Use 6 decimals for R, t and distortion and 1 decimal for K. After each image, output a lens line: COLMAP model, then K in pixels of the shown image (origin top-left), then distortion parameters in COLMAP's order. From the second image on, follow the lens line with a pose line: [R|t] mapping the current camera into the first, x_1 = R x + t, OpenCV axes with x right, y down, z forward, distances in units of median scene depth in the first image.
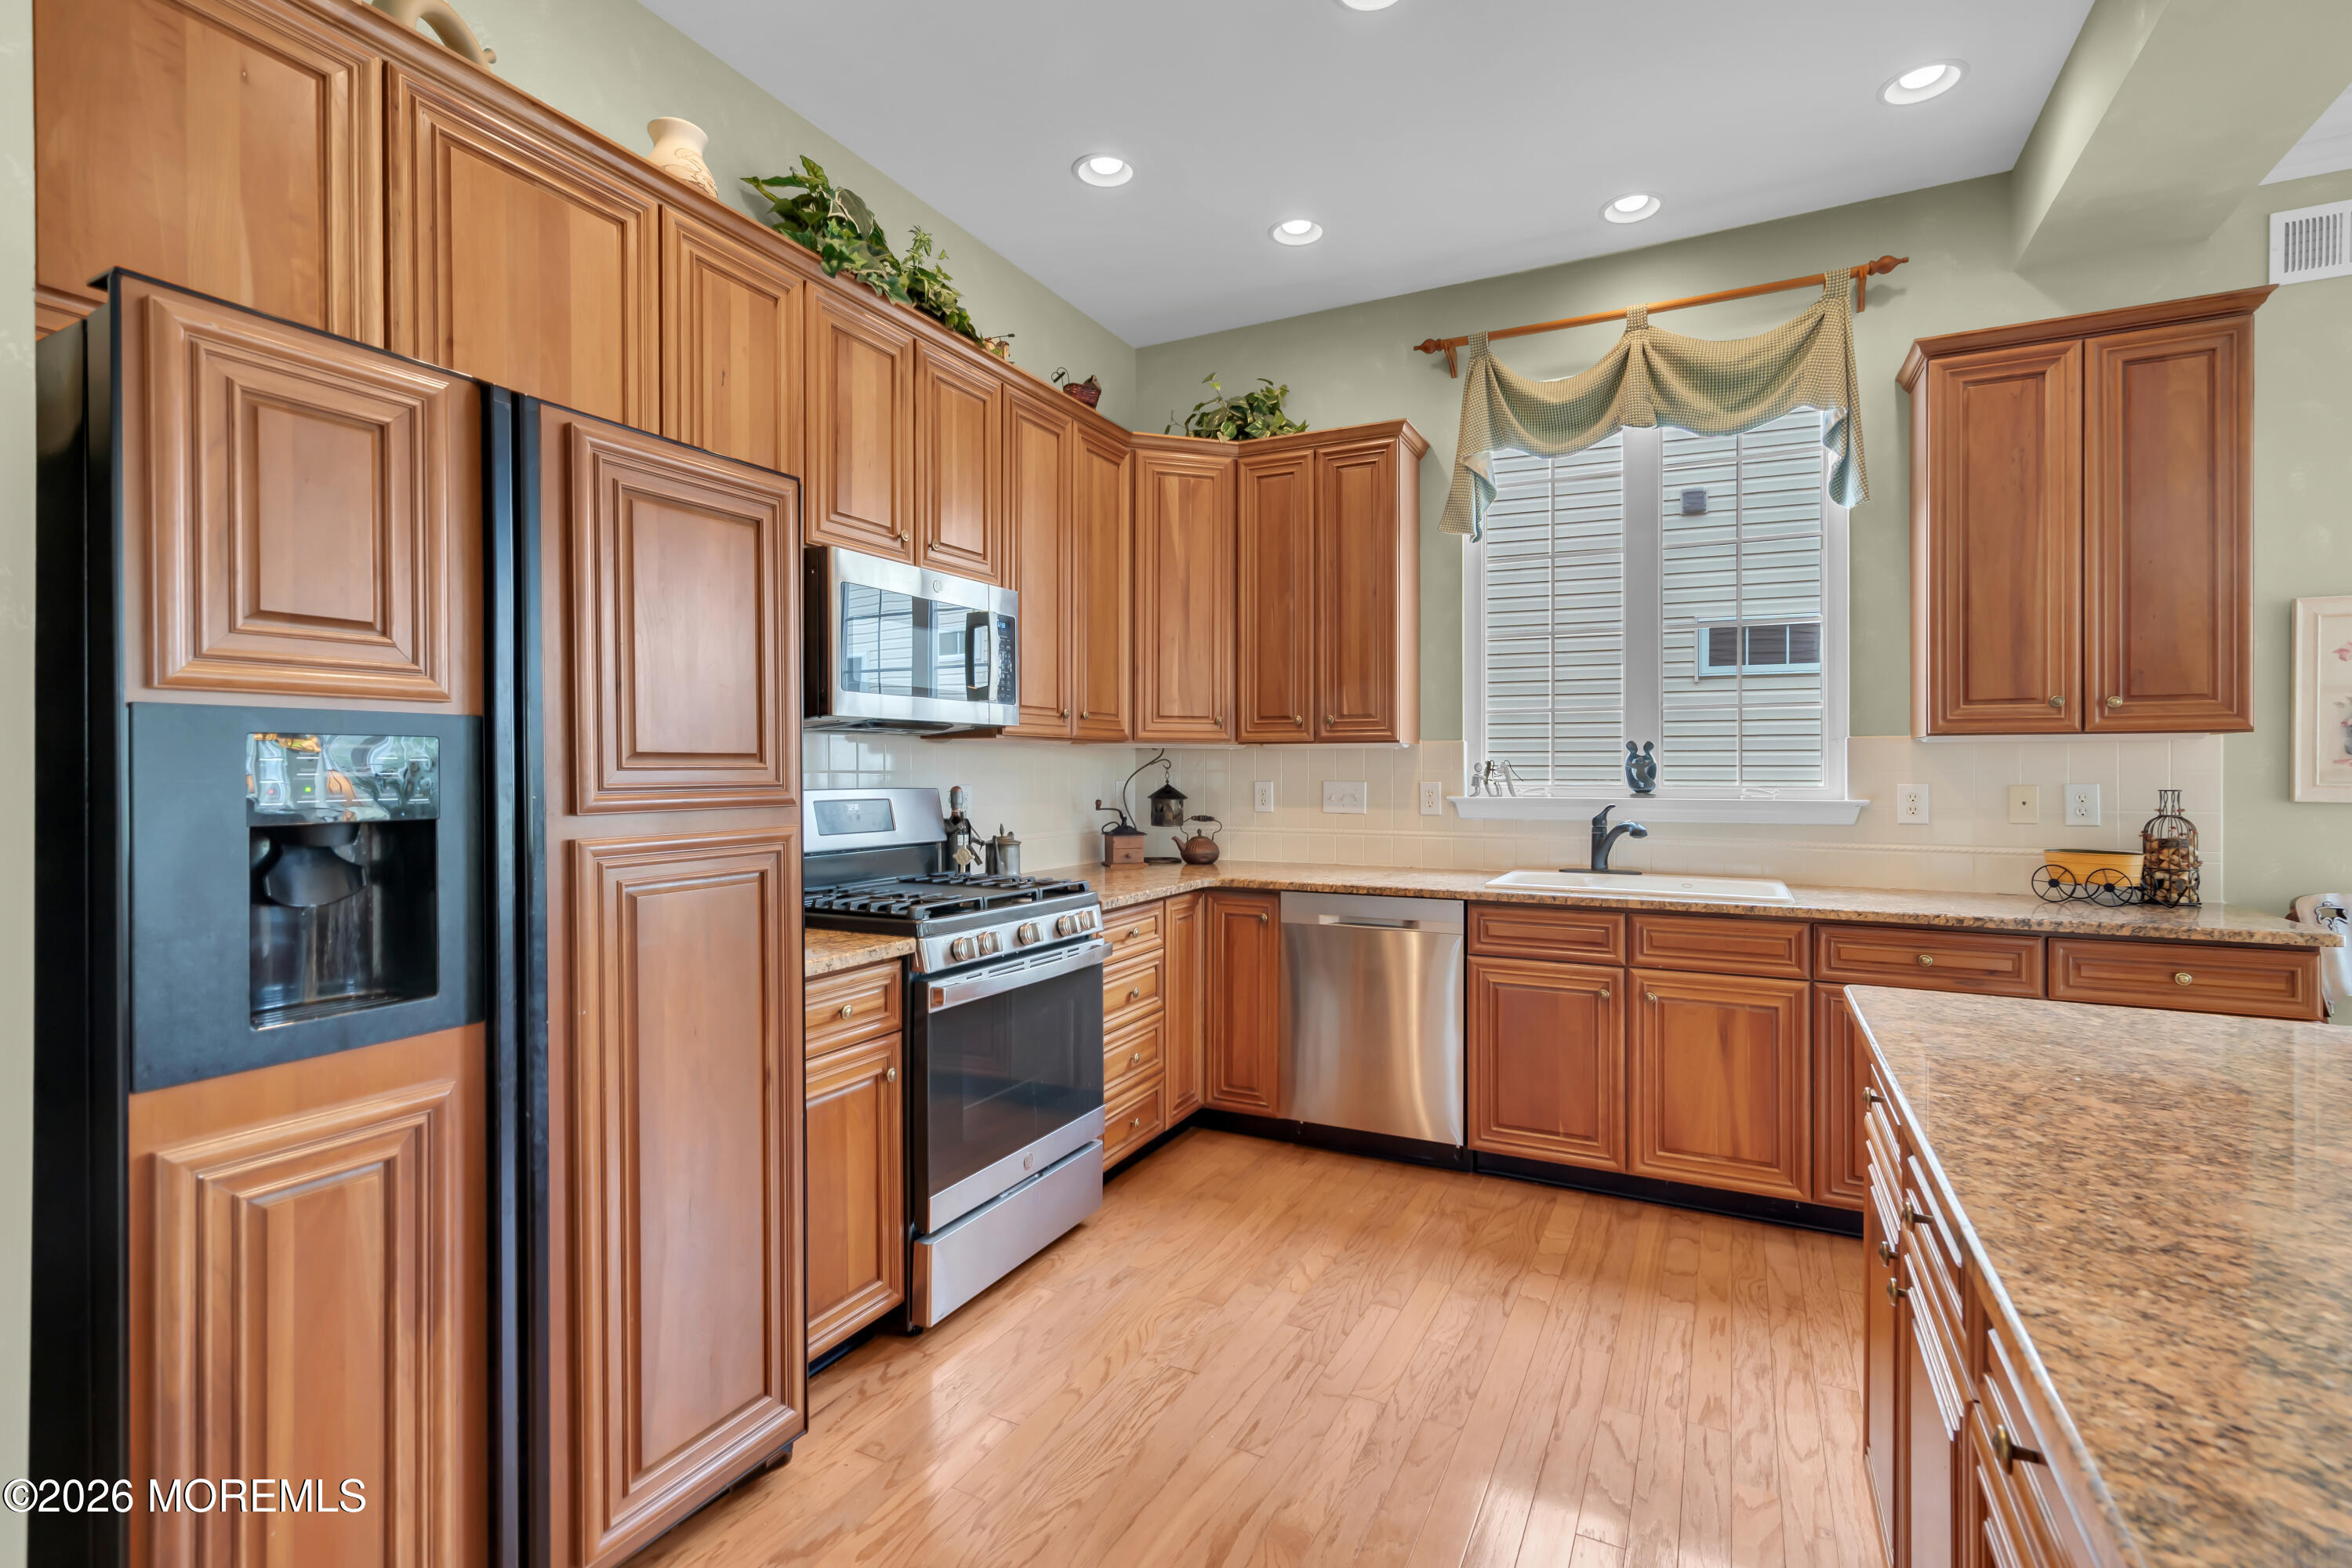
lens RADIAL K [[1078.5, 0, 1167.3], [0, 1078.5, 772.1], [0, 0, 1]] dist [0.004218, 0.000345]
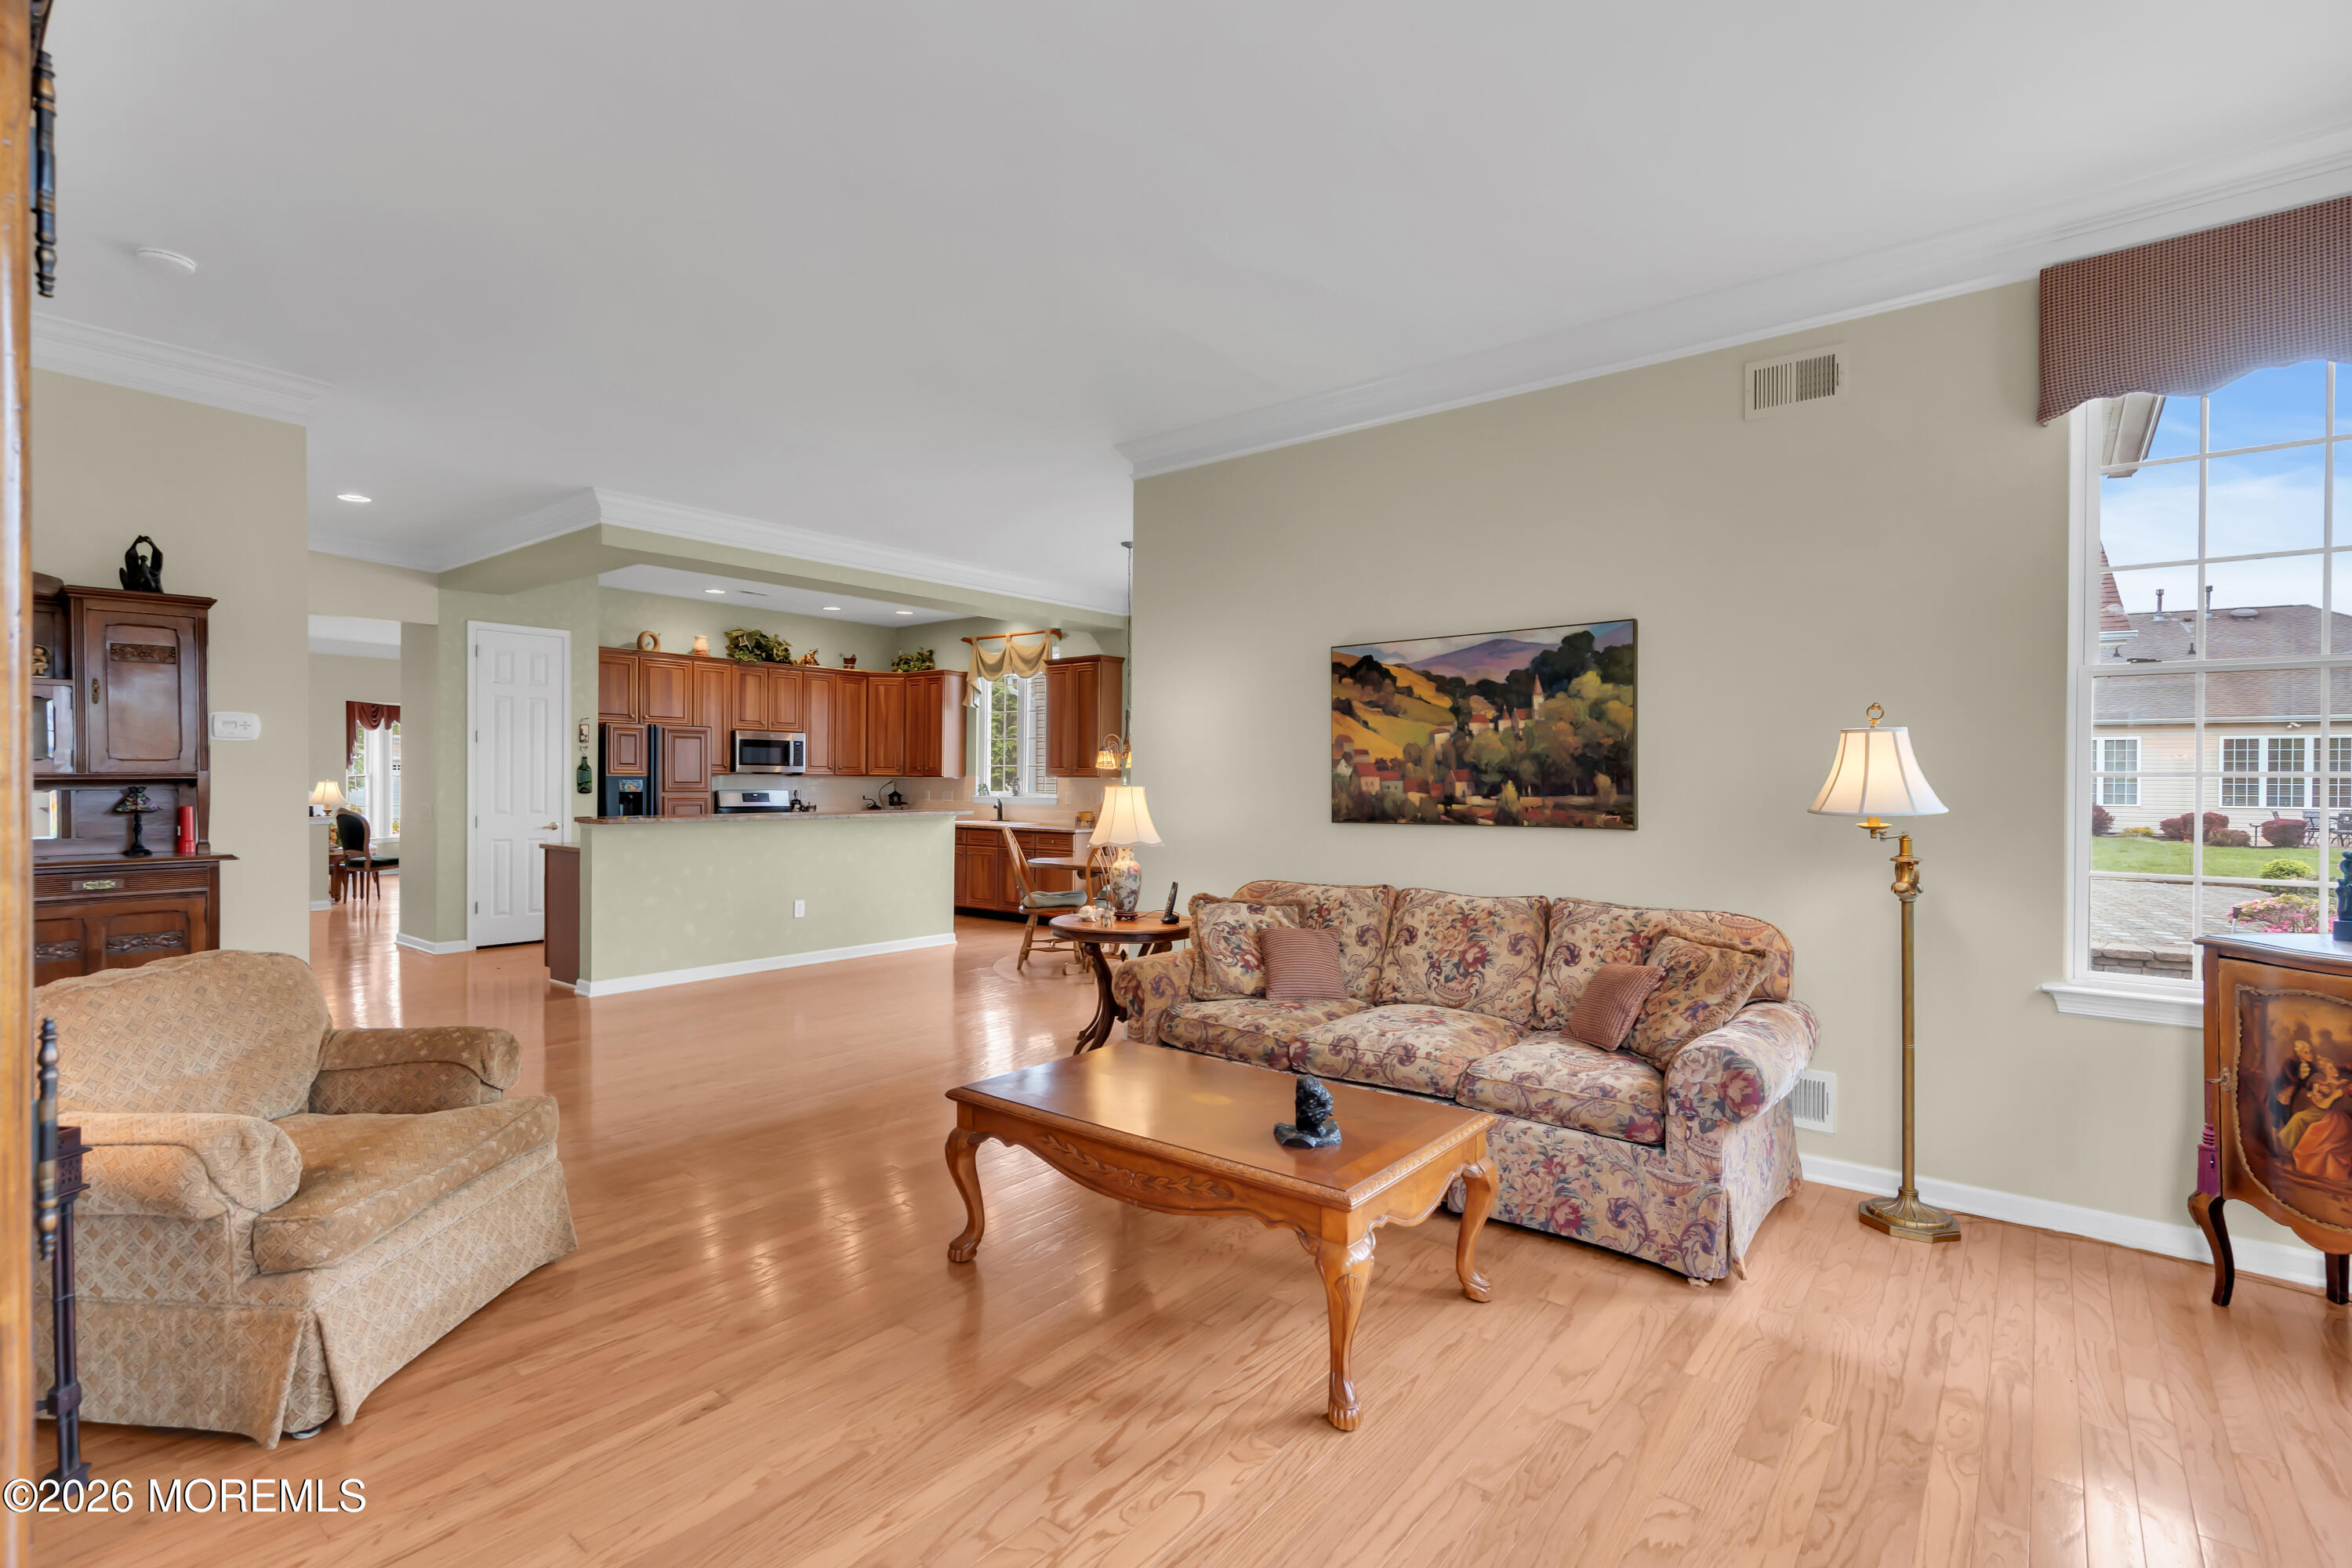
lens RADIAL K [[1078.5, 0, 1185.3], [0, 1078.5, 783.7], [0, 0, 1]] dist [0.004218, 0.000345]
pose [[0.983026, 0.002168, -0.183455, 1.457301], [-0.003459, 0.999971, -0.006713, 0.009934], [0.183435, 0.007234, 0.983005, -1.871028]]
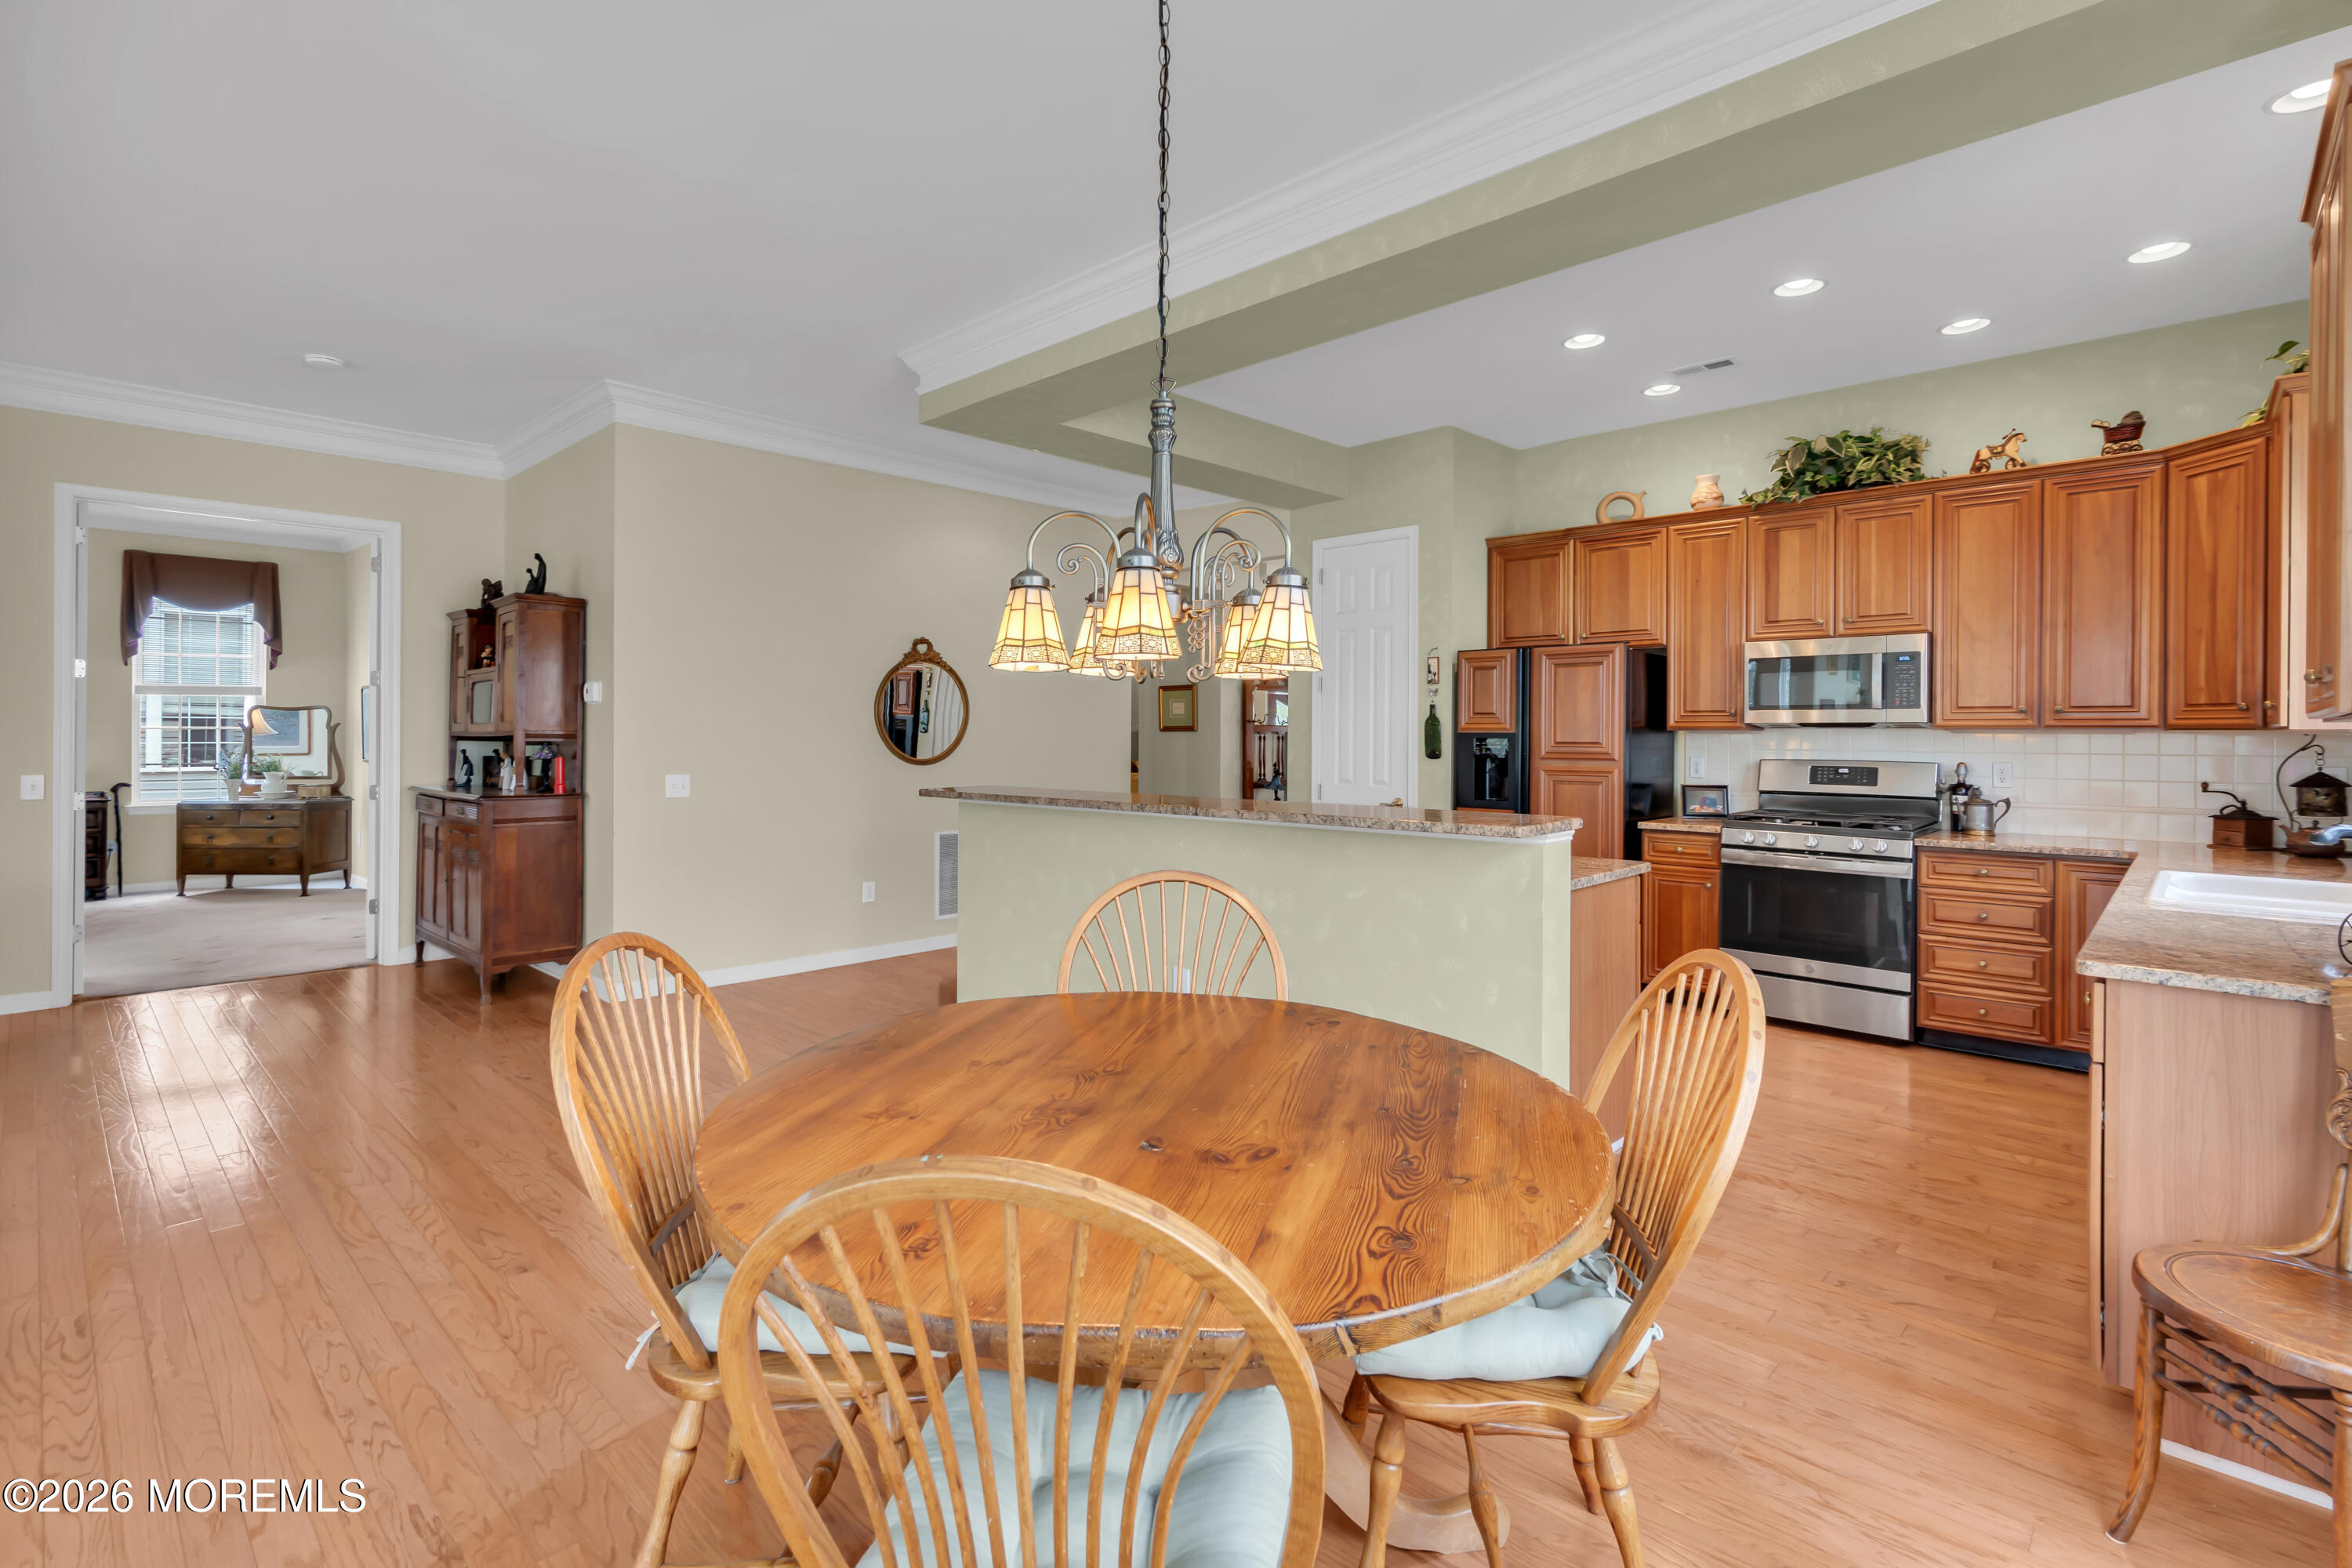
lens RADIAL K [[1078.5, 0, 1181.7], [0, 1078.5, 735.8], [0, 0, 1]] dist [0.004218, 0.000345]
pose [[-0.278313, -0.004331, -0.960481, 1.382319], [-0.011638, 0.999932, -0.001137, -0.008558], [0.960420, 0.010861, -0.278344, 0.364817]]
